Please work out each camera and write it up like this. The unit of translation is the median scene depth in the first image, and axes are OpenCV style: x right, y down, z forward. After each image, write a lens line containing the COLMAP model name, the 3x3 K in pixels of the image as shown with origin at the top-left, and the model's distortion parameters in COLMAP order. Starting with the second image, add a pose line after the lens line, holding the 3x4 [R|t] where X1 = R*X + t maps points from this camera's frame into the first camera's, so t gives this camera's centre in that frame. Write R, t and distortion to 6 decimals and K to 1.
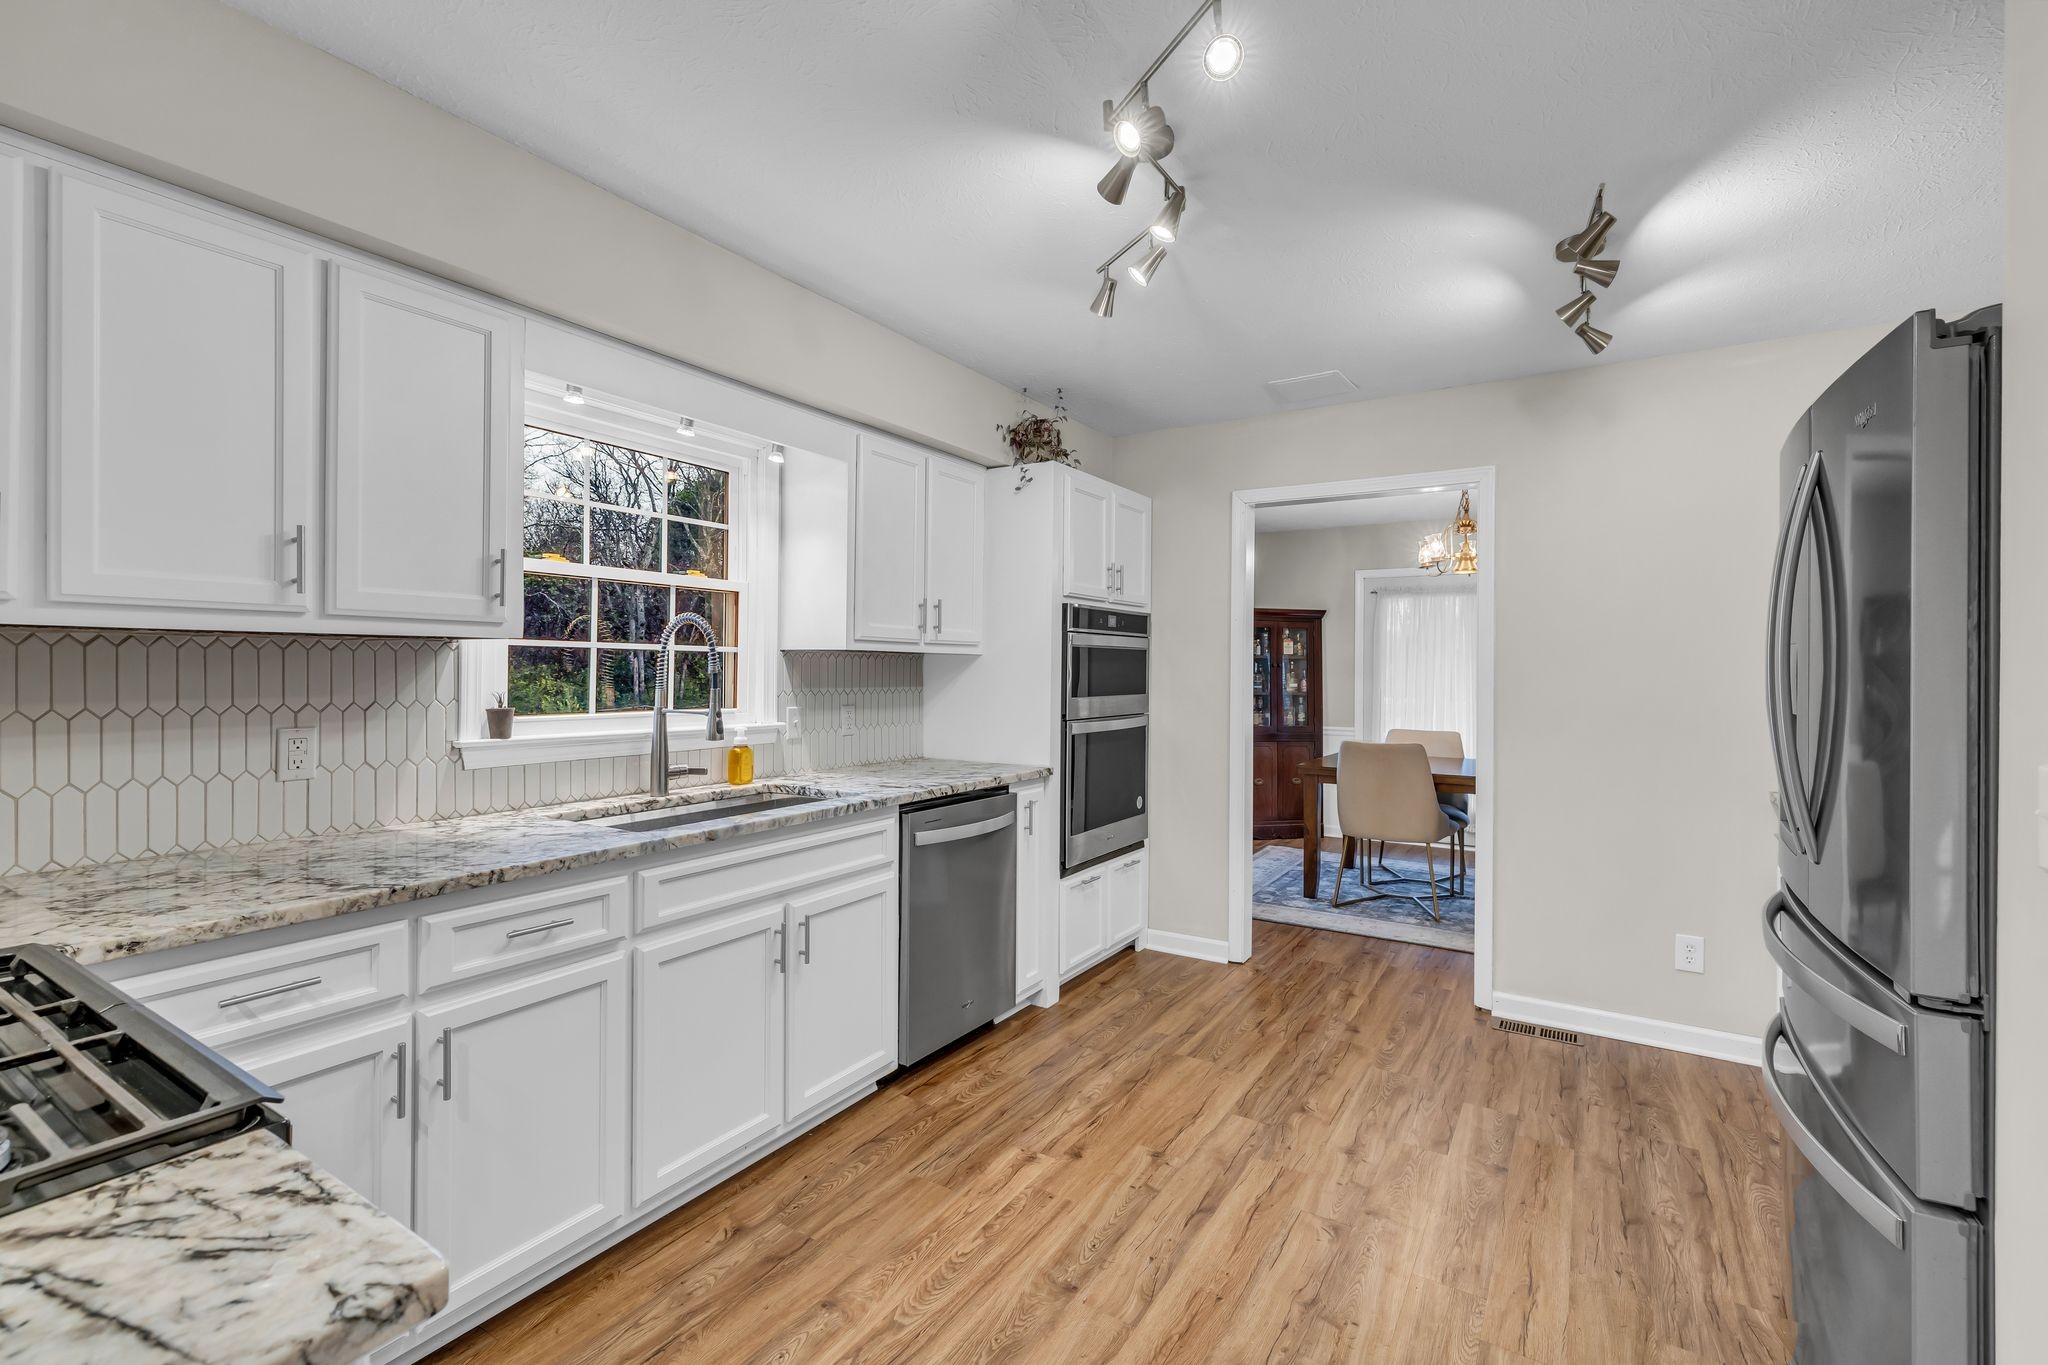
lens RADIAL K [[894.1, 0, 1022.1], [0, 894.1, 666.1], [0, 0, 1]] dist [-0.000396, -0.000098]
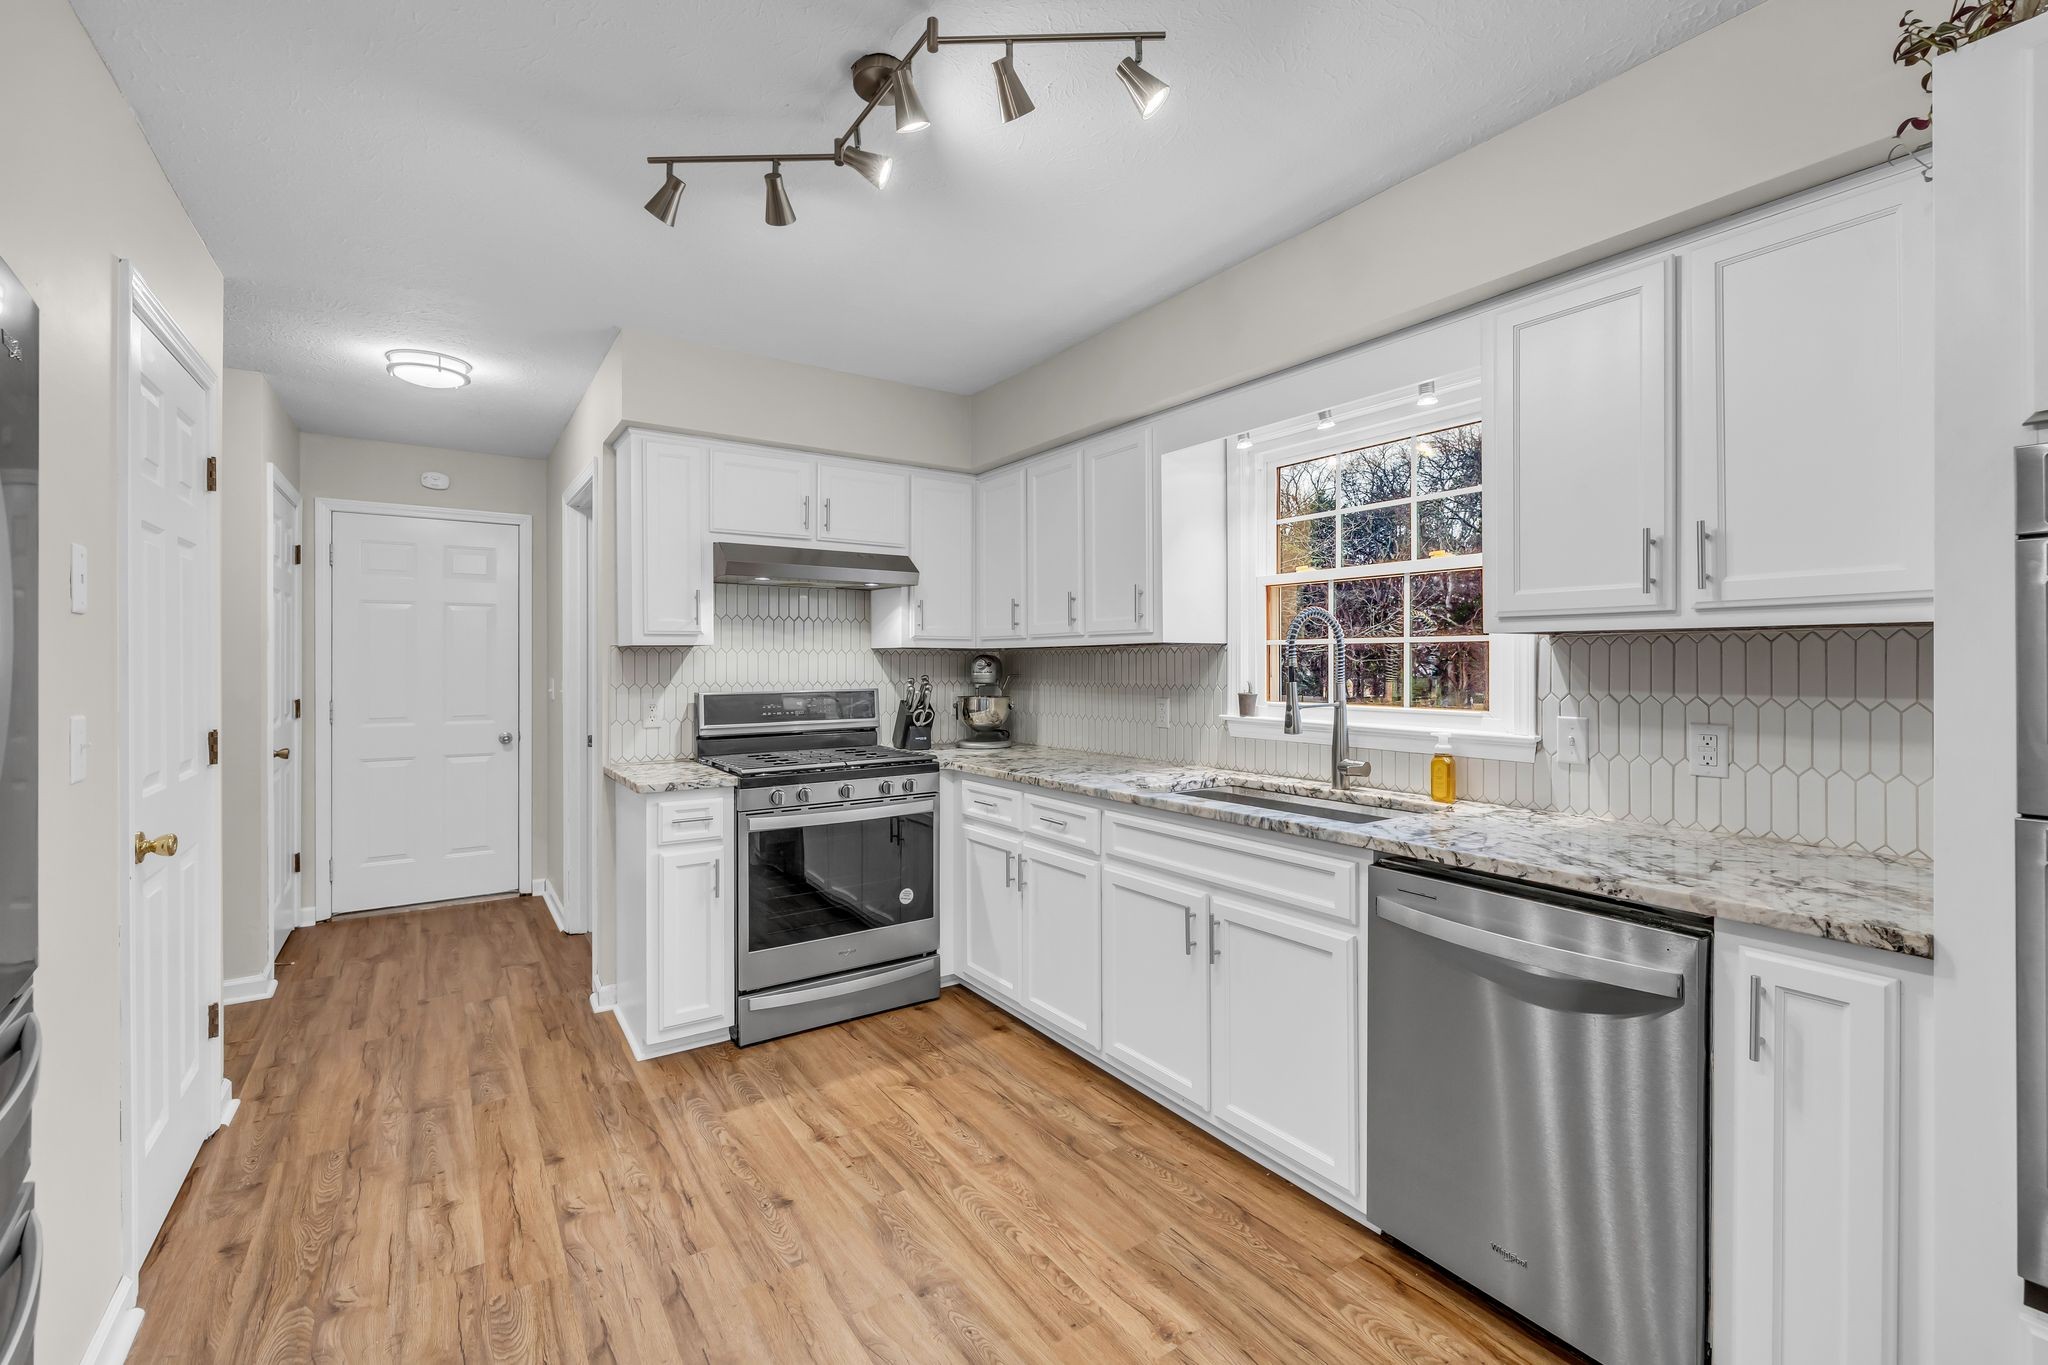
lens RADIAL K [[870.7, 0, 1024.7], [0, 870.7, 661.6], [0, 0, 1]] dist [0.002433, -0.000086]
pose [[-0.397431, -0.007744, -0.917600, 0.742920], [0.003533, 0.999944, -0.009969, 0.011980], [0.917625, -0.007204, -0.397381, 1.236737]]
